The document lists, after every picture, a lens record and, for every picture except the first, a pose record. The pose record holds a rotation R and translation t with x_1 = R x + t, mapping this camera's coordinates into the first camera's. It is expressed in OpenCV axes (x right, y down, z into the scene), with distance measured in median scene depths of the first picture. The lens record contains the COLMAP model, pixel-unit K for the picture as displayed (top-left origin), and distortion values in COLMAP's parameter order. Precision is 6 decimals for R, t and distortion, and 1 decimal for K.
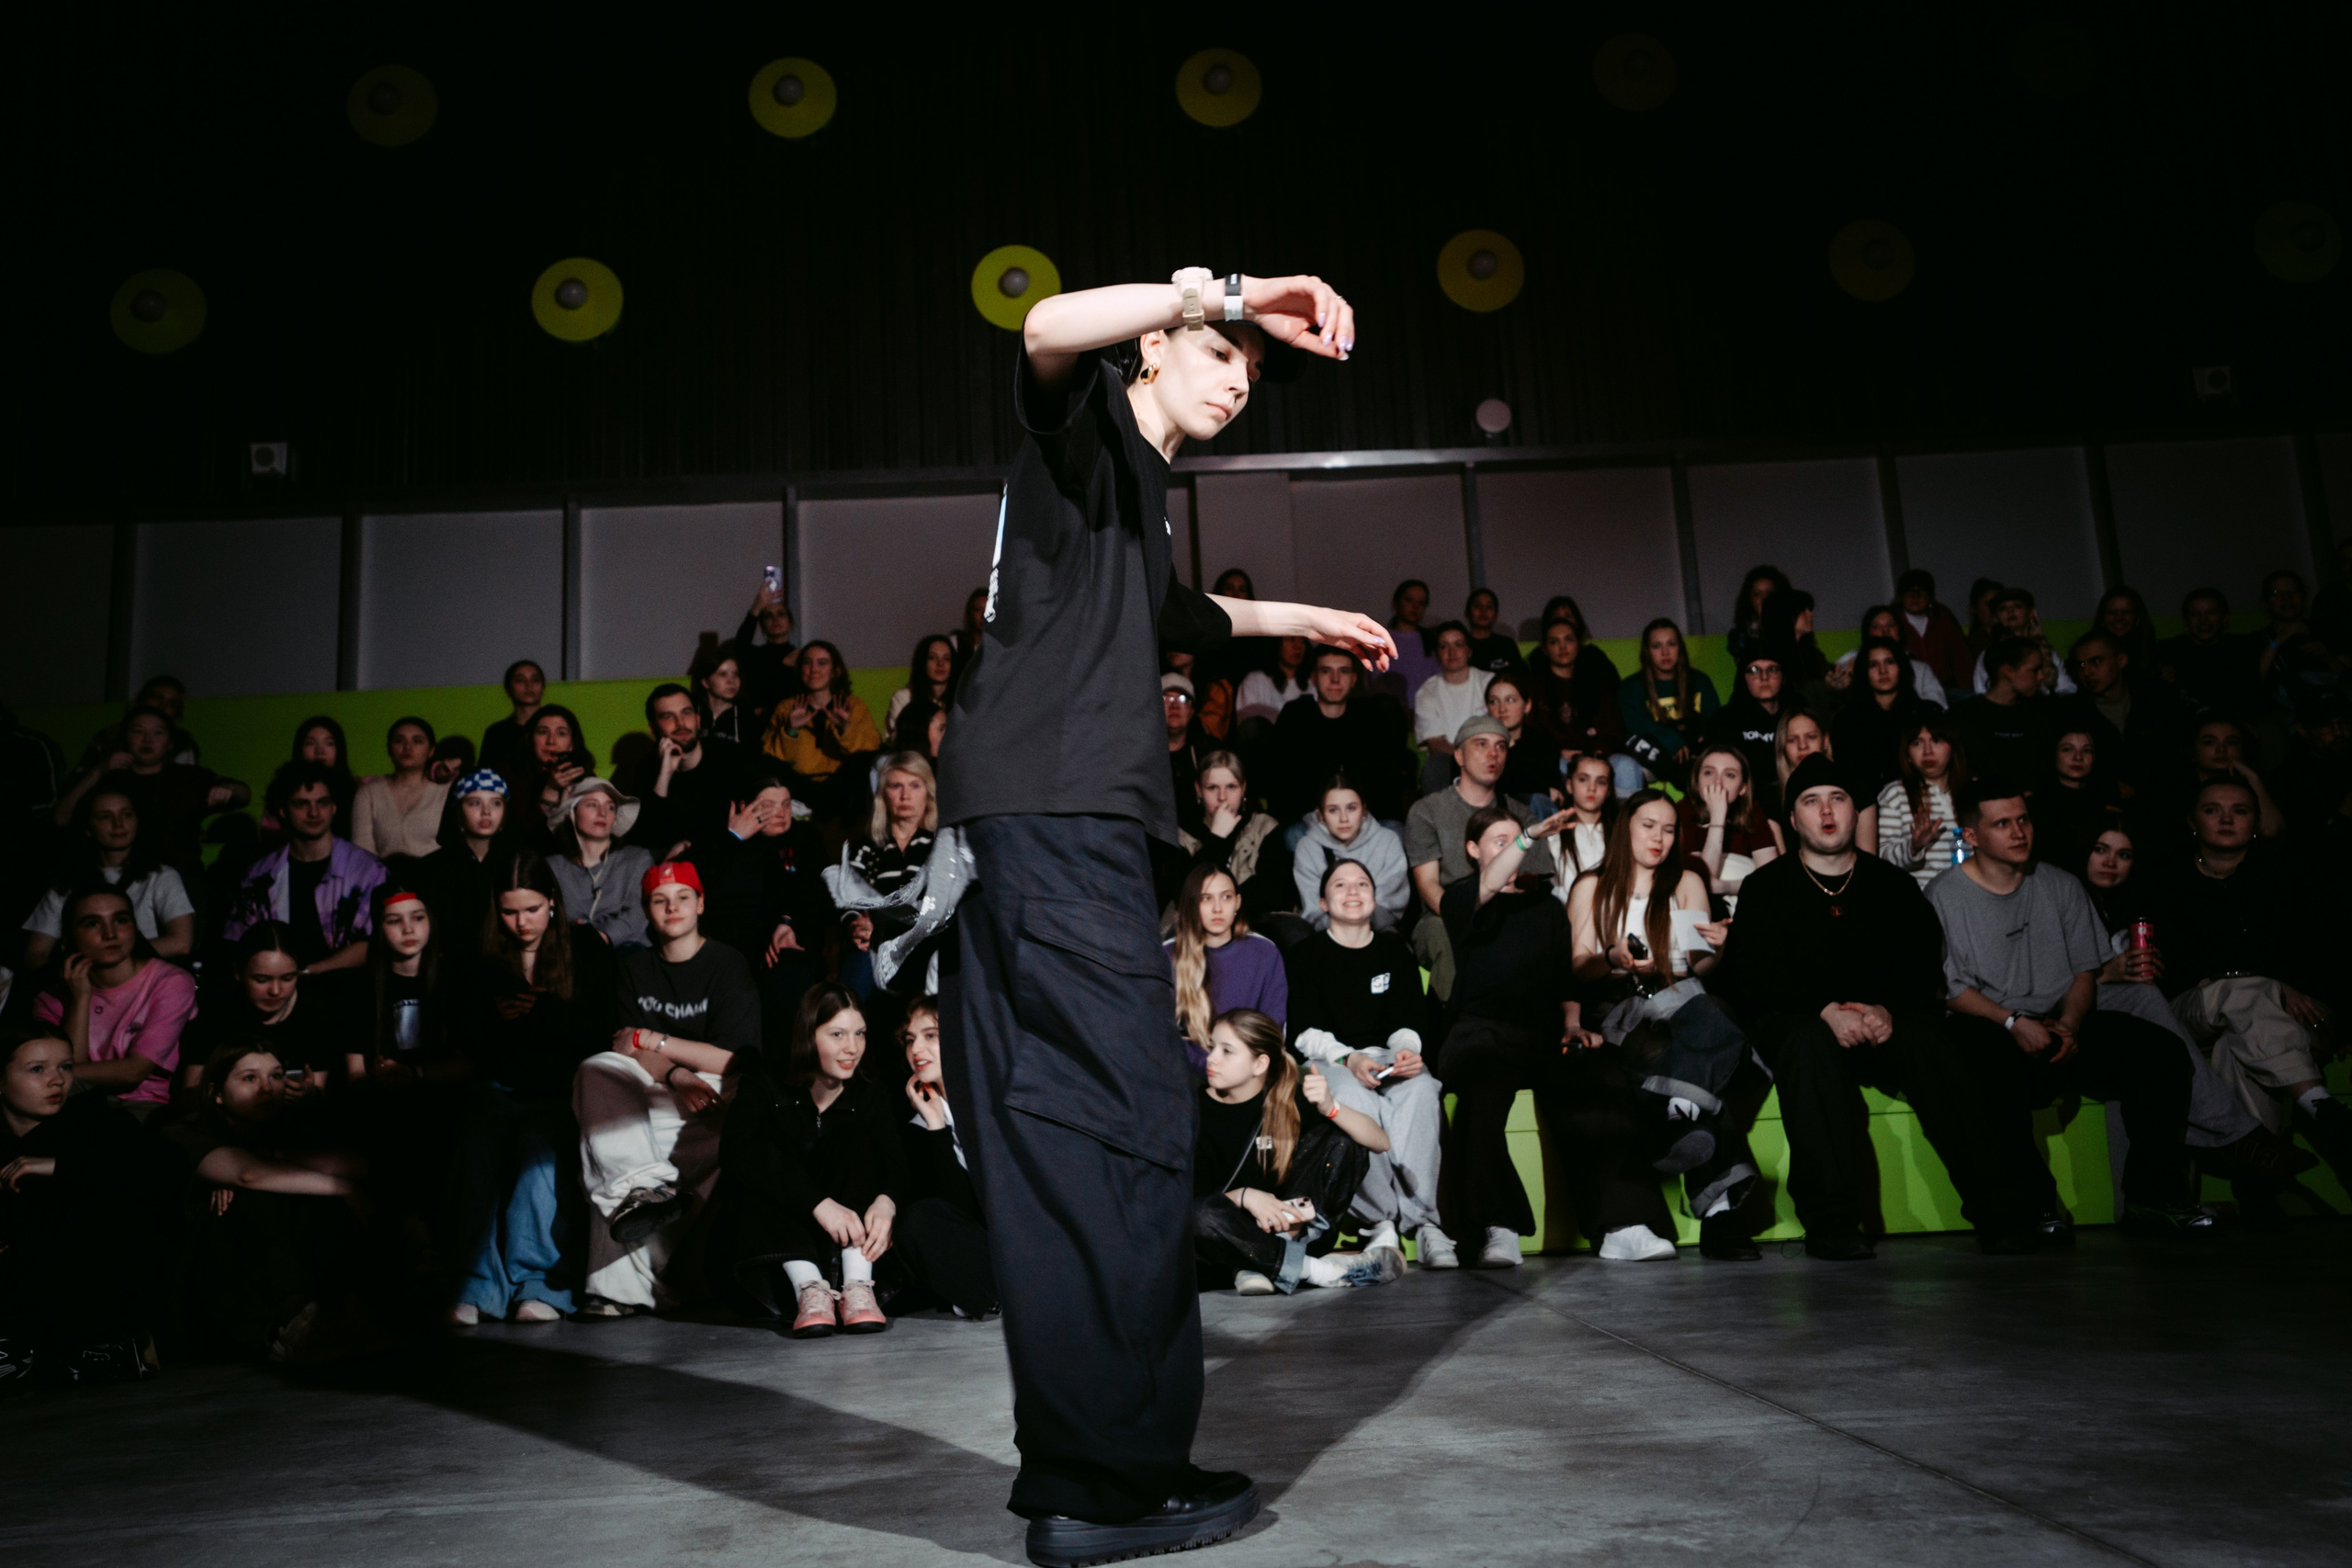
lens RADIAL K [[1803.0, 0, 1155.2], [0, 1803.0, 779.0], [0, 0, 1]] dist [-0.006630, 0.070923]
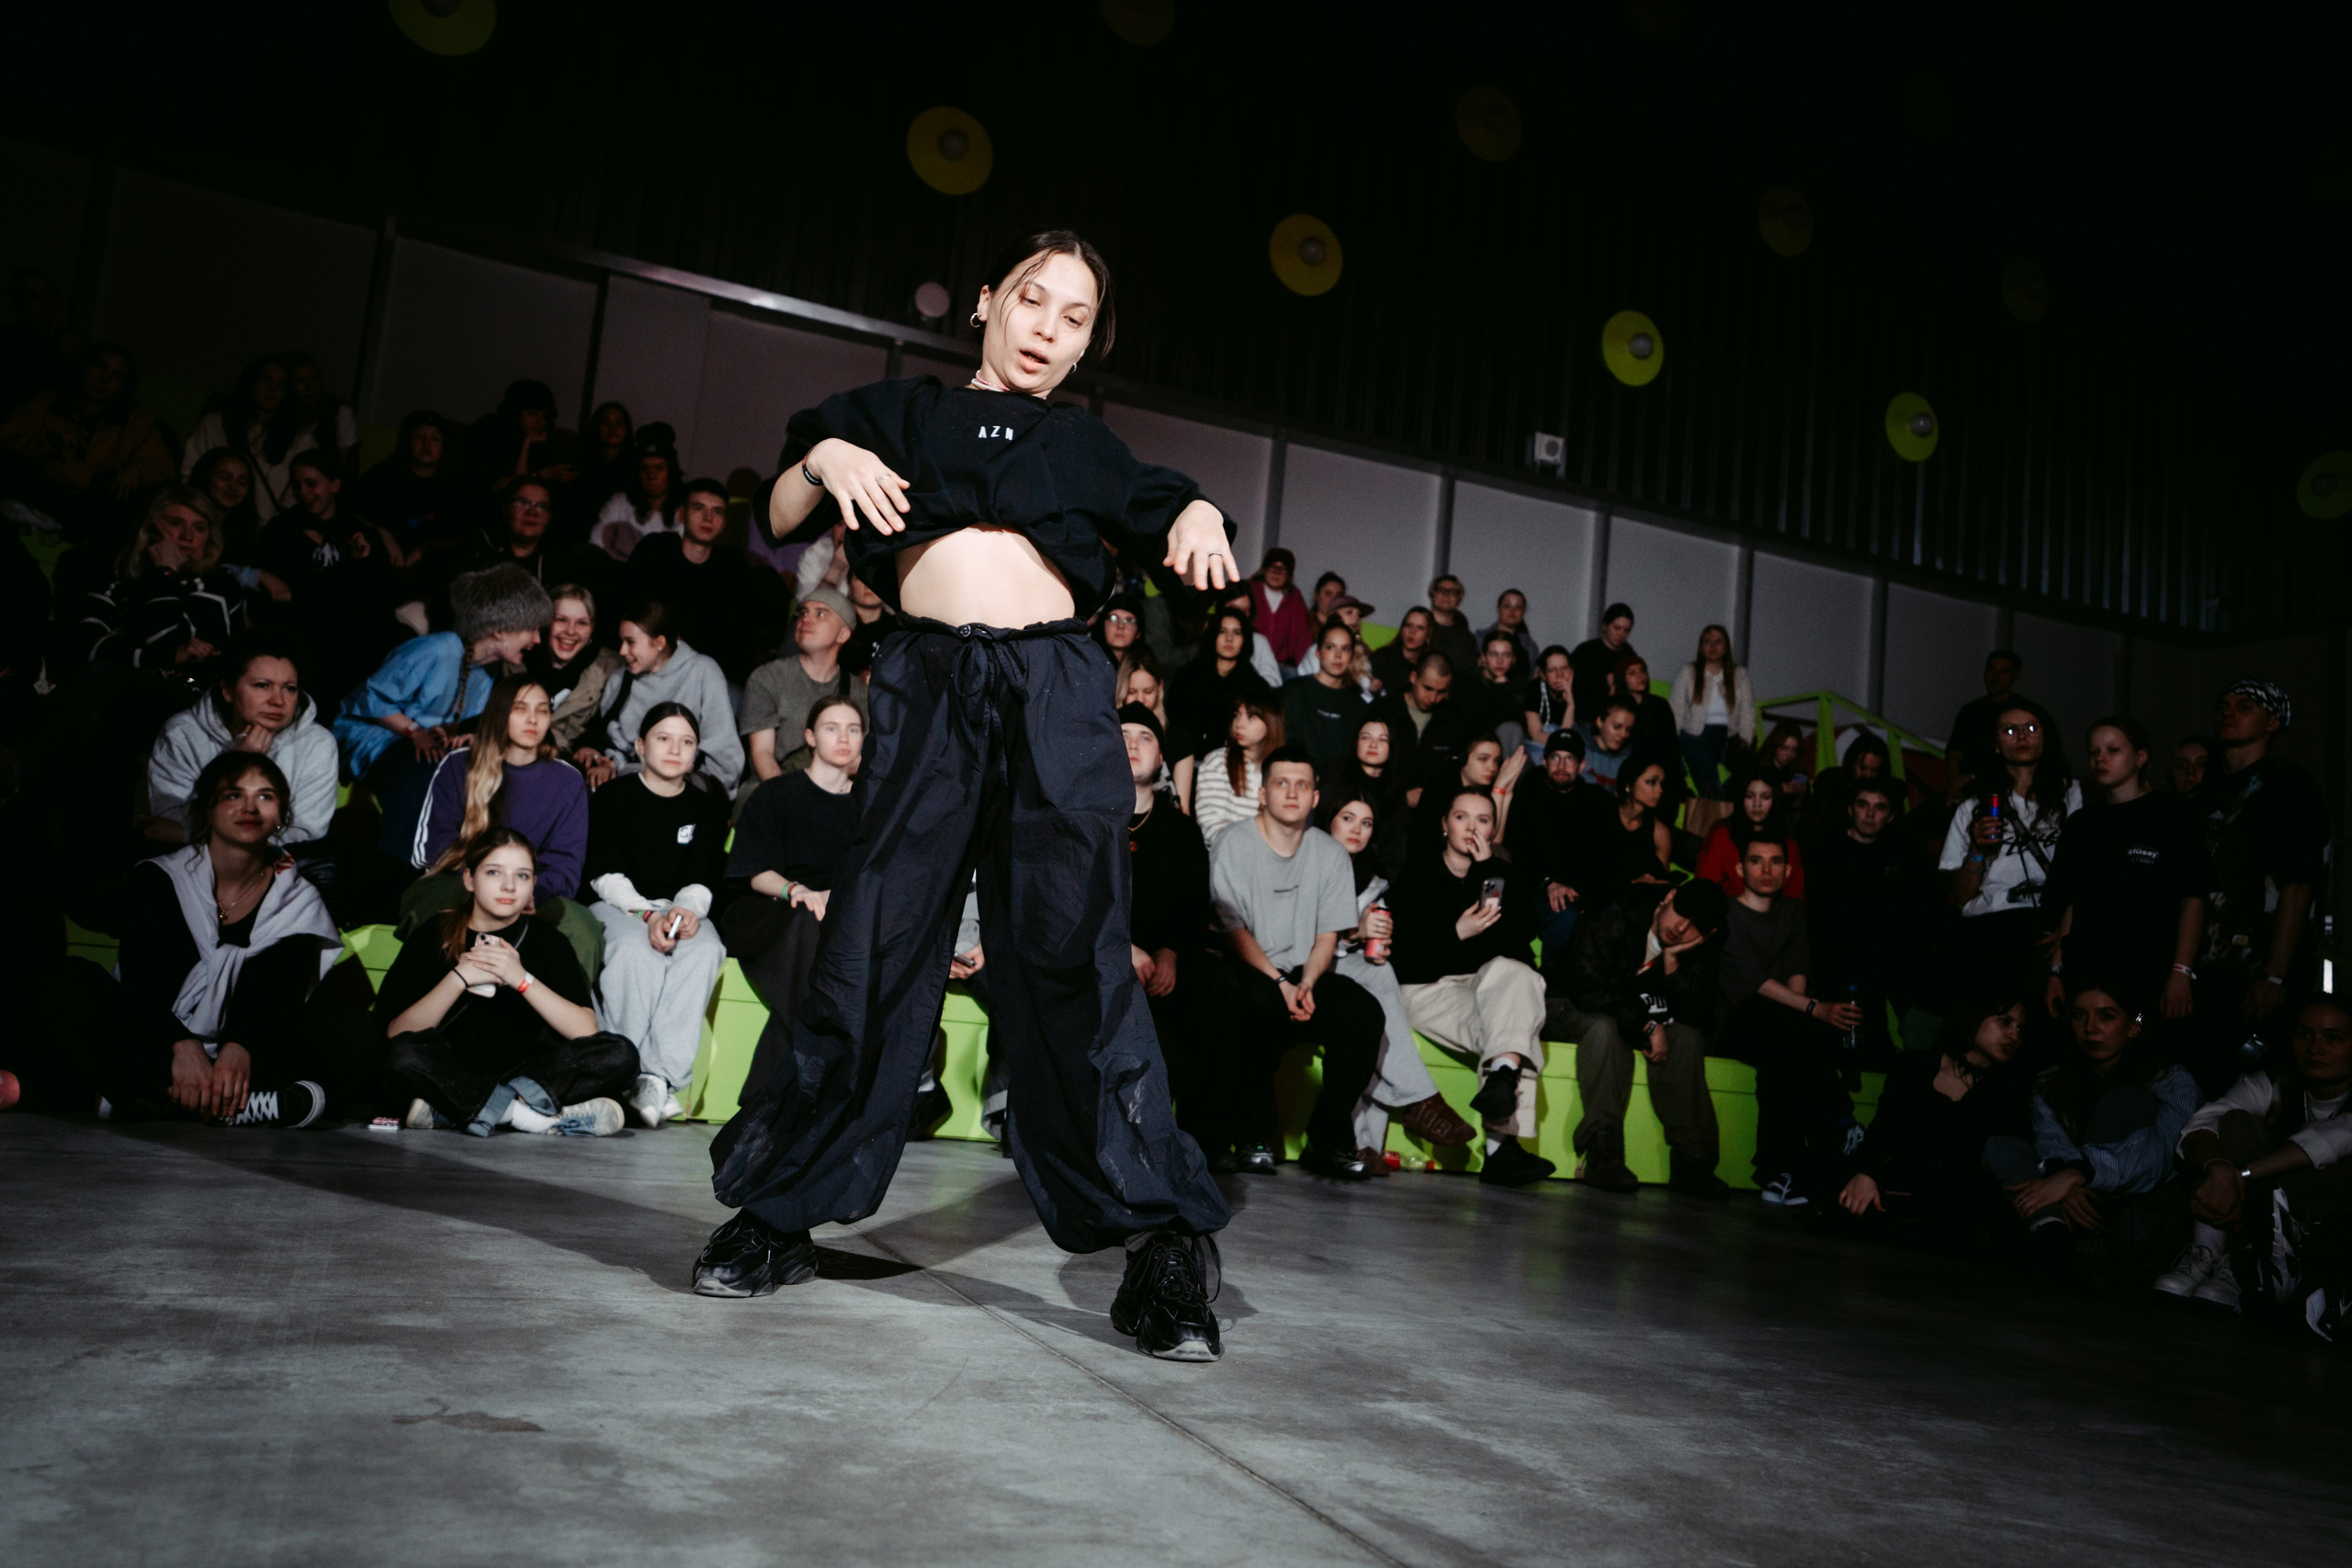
lens RADIAL K [[1803.3, 0, 1163.7], [0, 1803.3, 783.8], [0, 0, 1]] dist [-0.006648, 0.070960]
pose [[0.919730, 0.185177, 0.346130, 0.045418], [-0.207834, 0.977729, 0.029174, 0.009248], [-0.333019, -0.098769, 0.937733, 0.024641]]
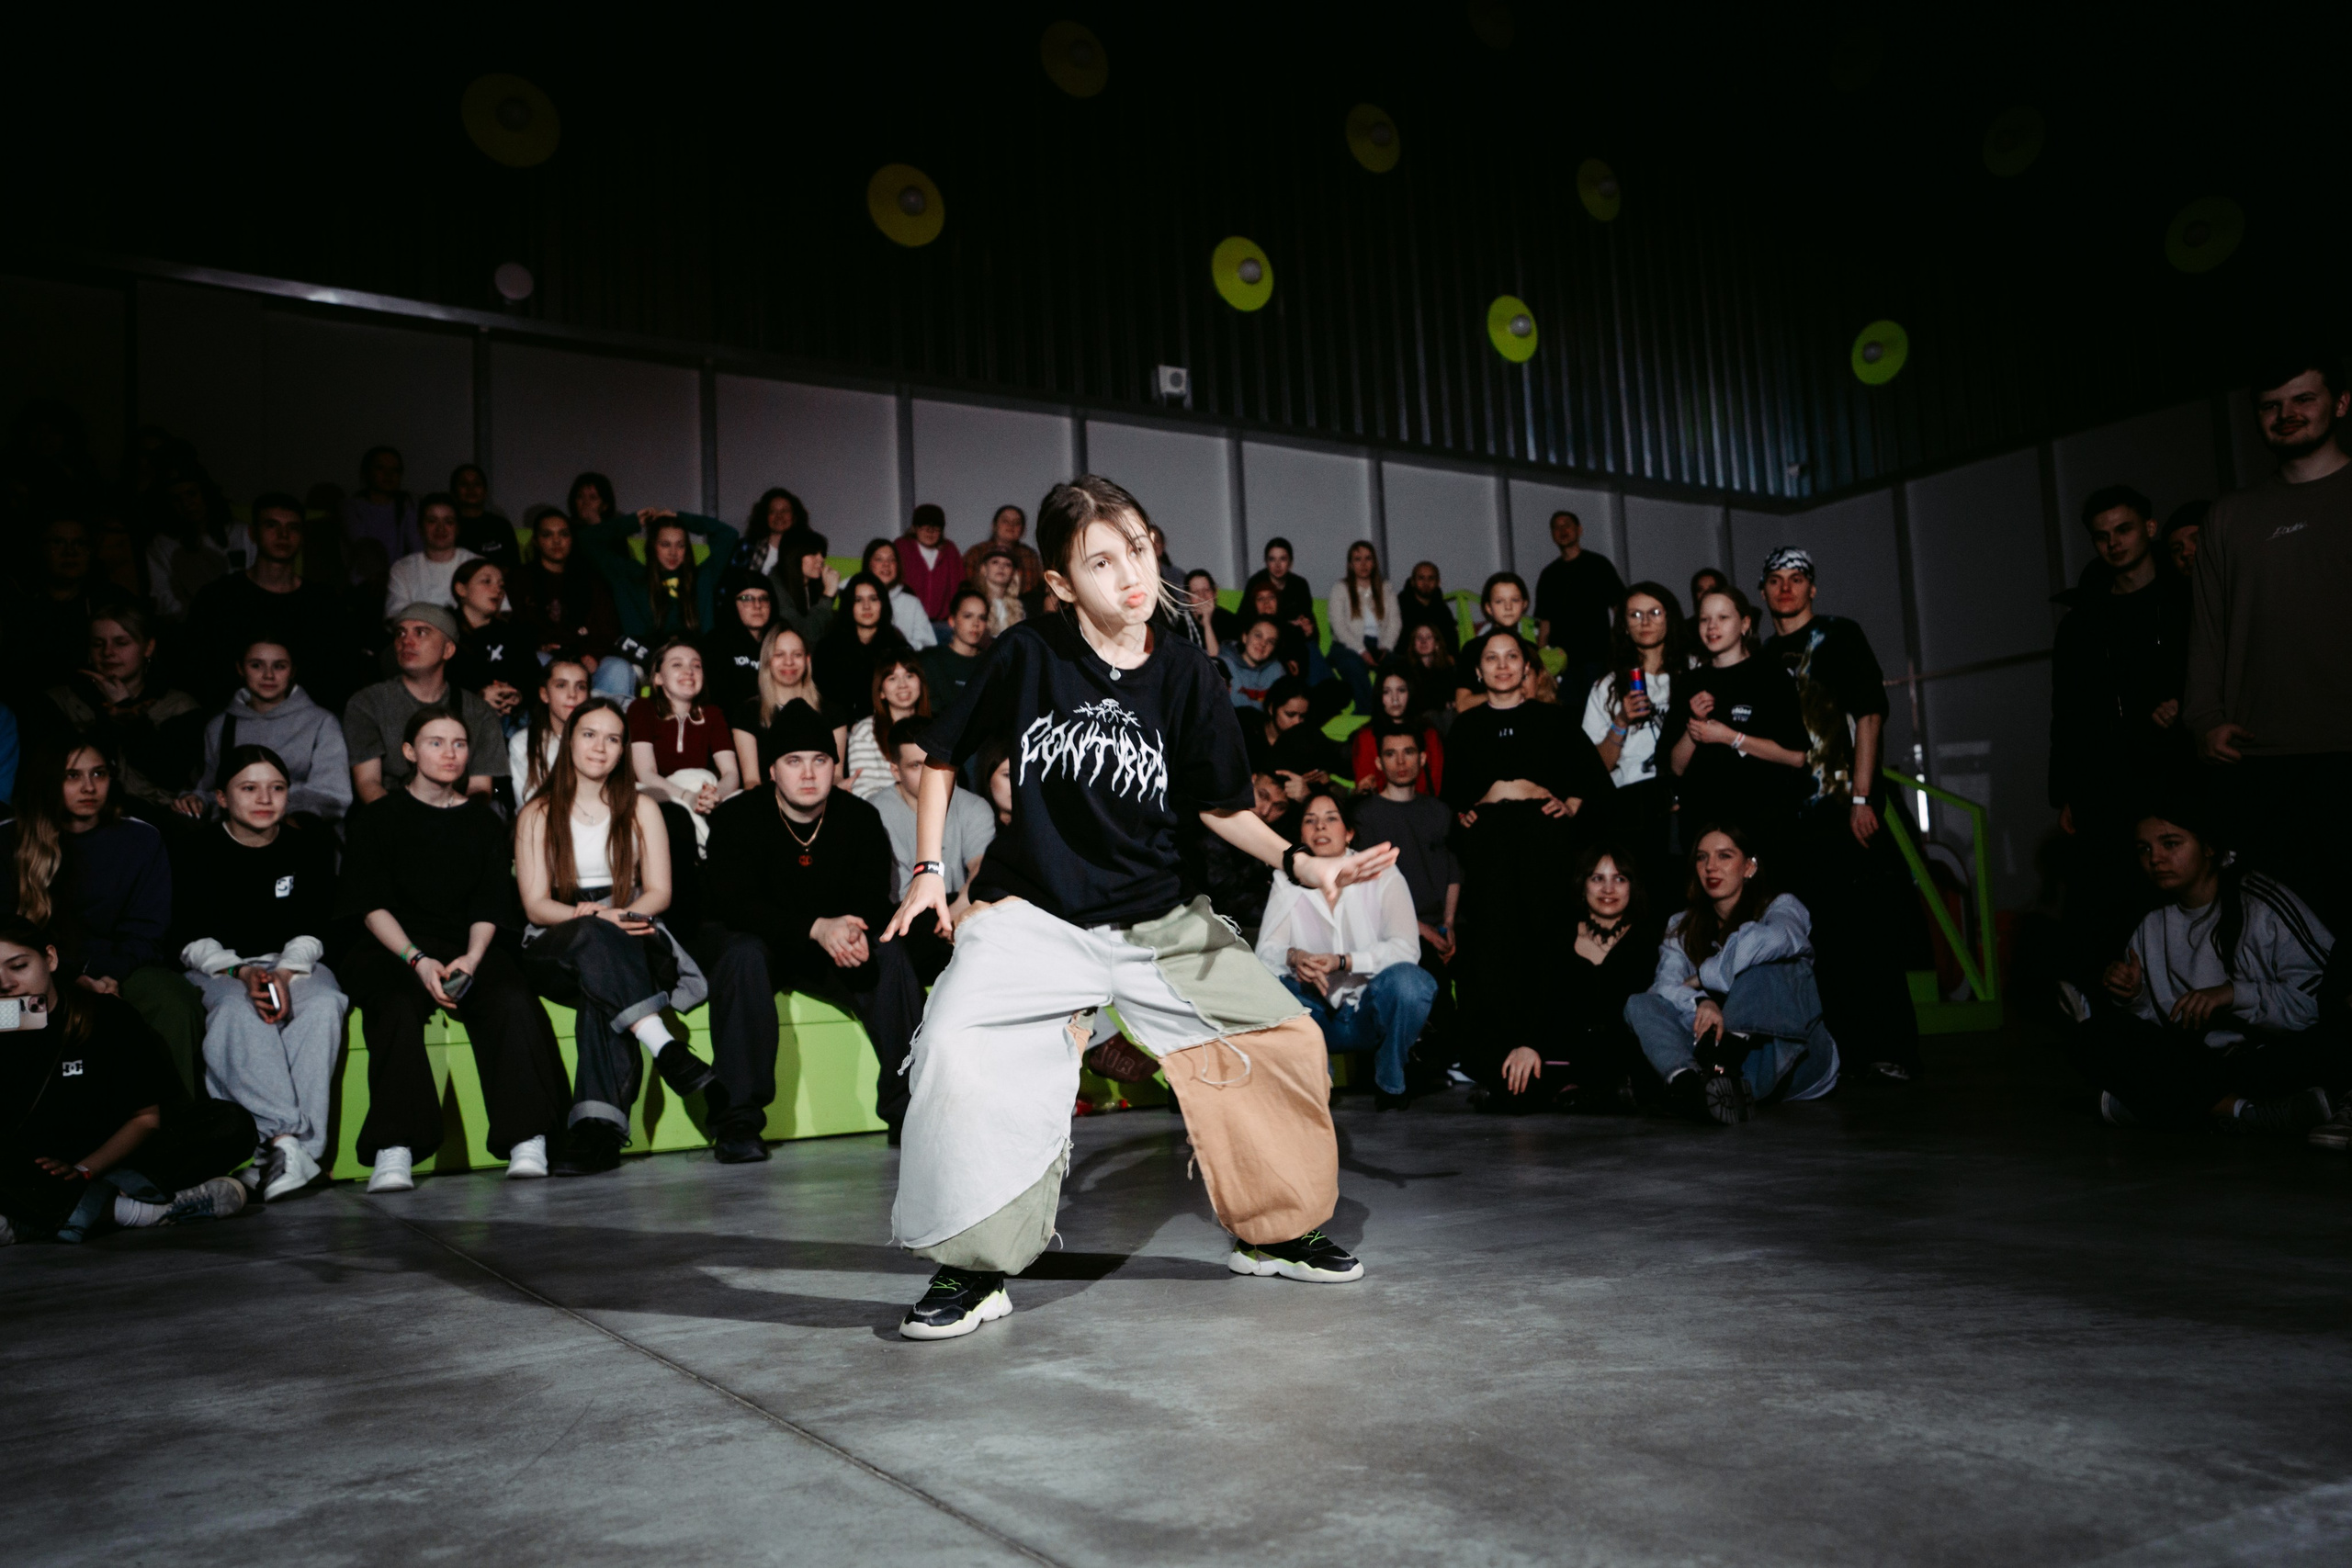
lens RADIAL K [[1802.7, 0, 1162.5], [0, 1802.7, 780.3], [0, 0, 1]] dist [-0.005776, 0.069020]
pose [[0.864604, 0.062648, 0.498533, 0.107147], [-0.089307, 0.995559, 0.029777, -0.007289], [-0.494453, -0.070268, 0.866359, 0.014179]]
